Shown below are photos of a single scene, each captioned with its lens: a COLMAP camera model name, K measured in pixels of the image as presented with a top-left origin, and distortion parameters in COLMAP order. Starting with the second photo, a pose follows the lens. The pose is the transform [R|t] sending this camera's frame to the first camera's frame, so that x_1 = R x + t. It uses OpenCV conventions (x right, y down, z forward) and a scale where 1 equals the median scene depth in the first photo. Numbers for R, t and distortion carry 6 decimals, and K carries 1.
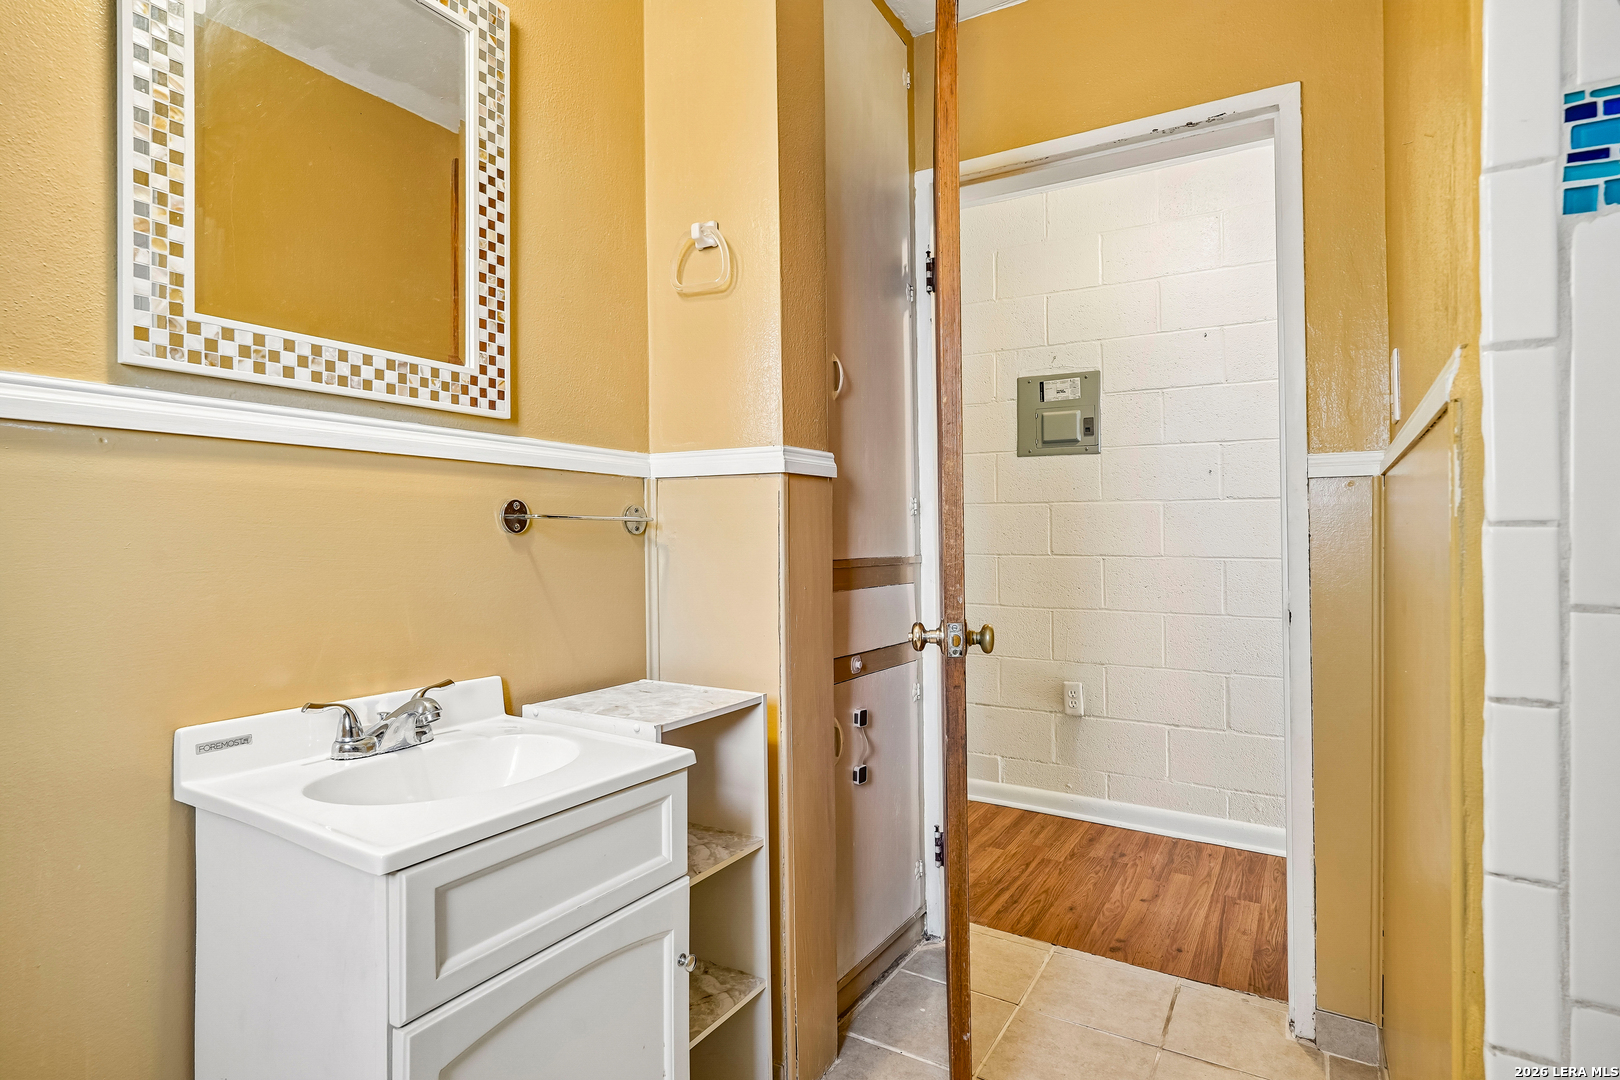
lens RADIAL K [[858.6, 0, 804.8], [0, 858.6, 534.5], [0, 0, 1]] dist [-0.000899, 0.000498]
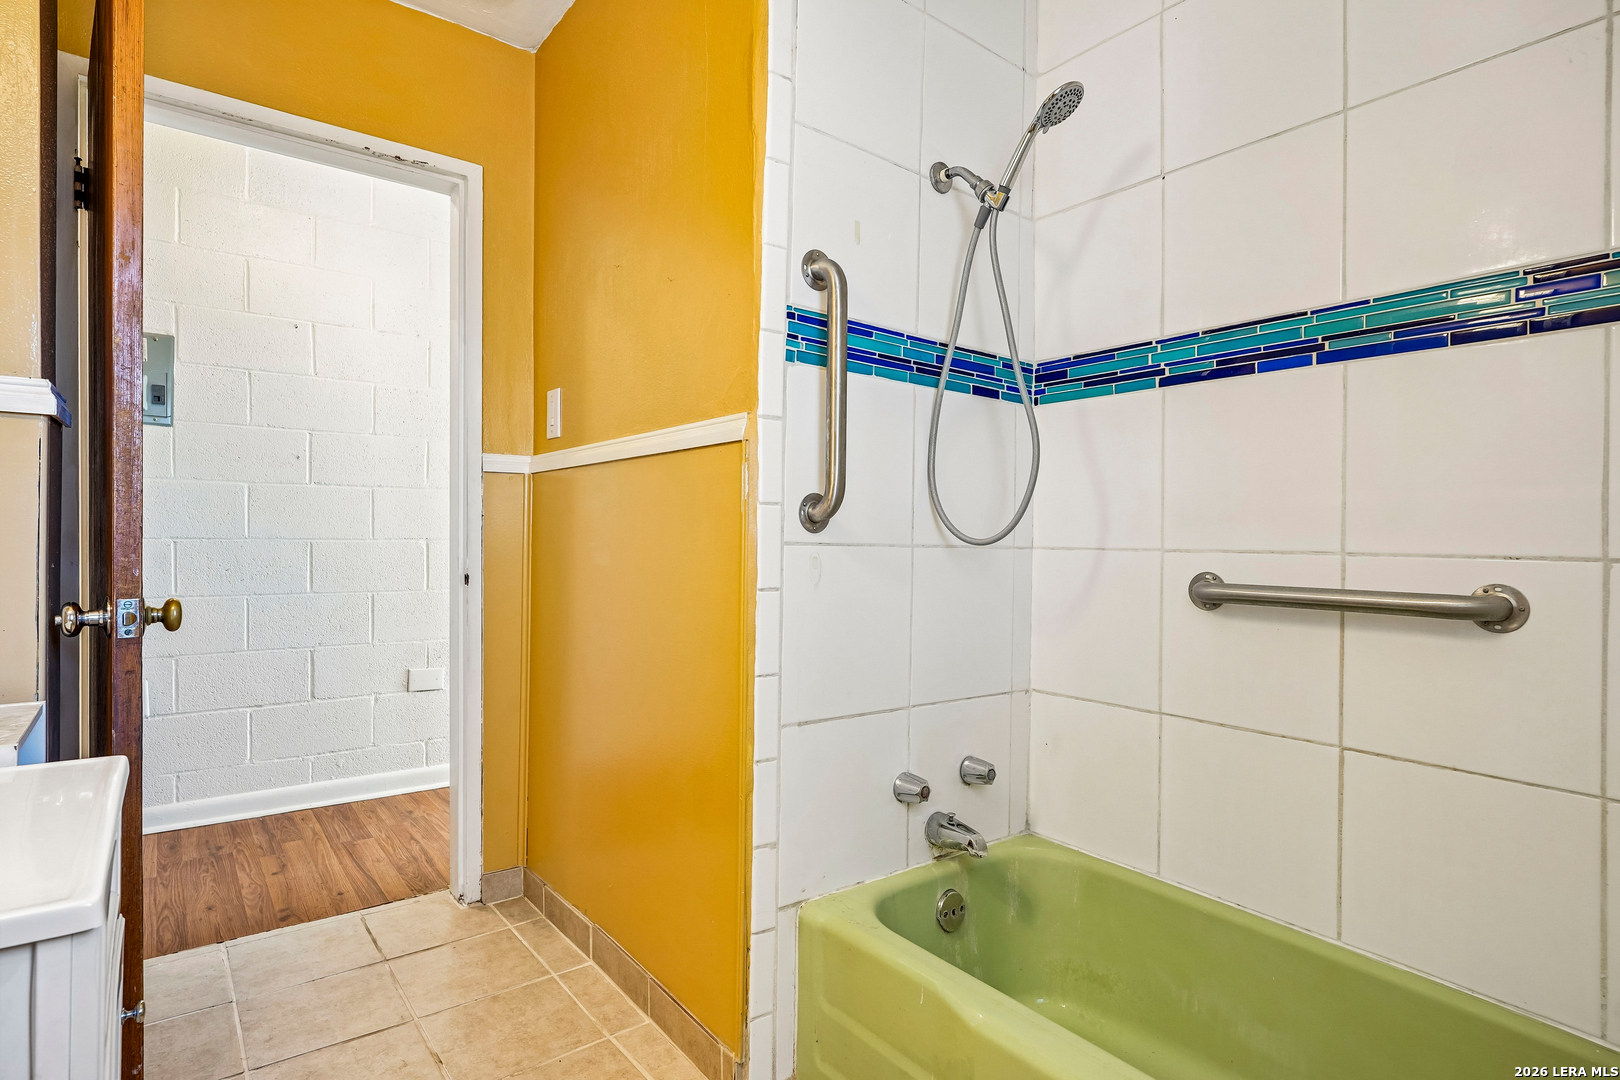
lens RADIAL K [[858.6, 0, 800.8], [0, 858.6, 538.6], [0, 0, 1]] dist [-0.000899, 0.000498]
pose [[0.347593, -0.001013, 0.937645, -0.418029], [-0.008129, 0.999959, 0.004093, 0.023975], [-0.937610, -0.009045, 0.347571, 0.079130]]
